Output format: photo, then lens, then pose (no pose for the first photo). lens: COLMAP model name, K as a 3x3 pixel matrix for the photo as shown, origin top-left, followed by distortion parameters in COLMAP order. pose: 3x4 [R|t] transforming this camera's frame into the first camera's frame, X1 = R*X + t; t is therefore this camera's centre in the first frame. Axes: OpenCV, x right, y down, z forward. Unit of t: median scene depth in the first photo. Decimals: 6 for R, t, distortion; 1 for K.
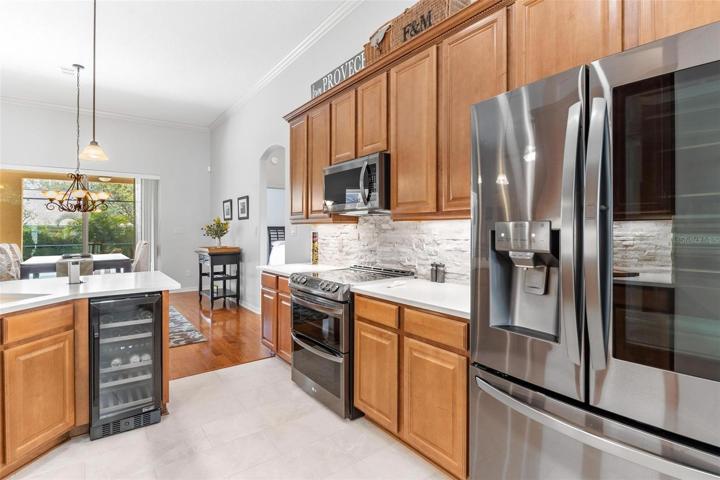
lens RADIAL K [[360.9, 0, 352.8], [0, 360.9, 226.3], [0, 0, 1]] dist [-0.003866, -0.001118]
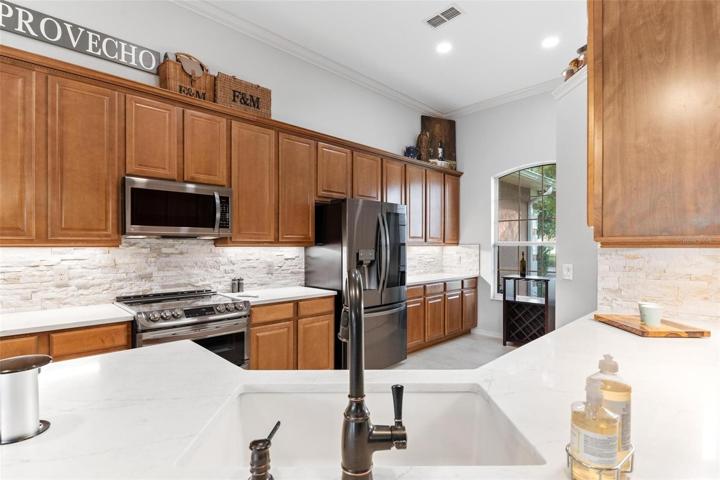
lens RADIAL K [[356.2, 0, 361.0], [0, 356.2, 247.1], [0, 0, 1]] dist [0.000903, 0.000190]
pose [[-0.151080, 0.002340, 0.988519, -1.078462], [-0.006148, 0.999976, -0.003307, -0.010068], [-0.988502, -0.006577, -0.151062, 0.712322]]
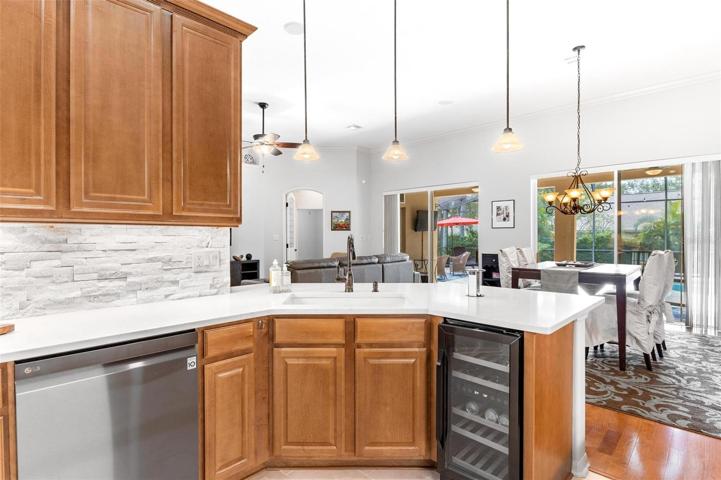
lens RADIAL K [[366.5, 0, 350.3], [0, 366.5, 237.1], [0, 0, 1]] dist [-0.001307, -0.000312]
pose [[0.157400, 0.010102, -0.987483, 0.060062], [0.007022, 0.999911, 0.011348, 0.002152], [0.987510, -0.008721, 0.157315, 0.527435]]
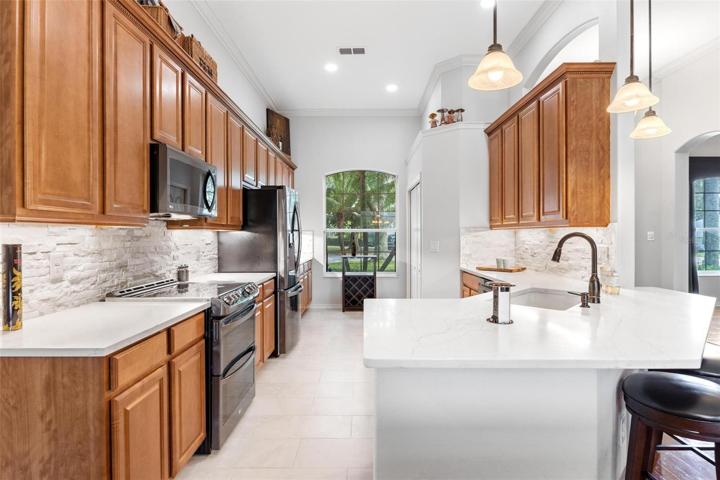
lens RADIAL K [[380.4, 0, 361.8], [0, 380.4, 234.8], [0, 0, 1]] dist [0.000488, 0.000276]
pose [[-0.809199, 0.009481, 0.587458, -0.915623], [0.003668, 0.999932, -0.011085, 0.017765], [-0.587523, -0.006815, -0.809179, 1.579592]]
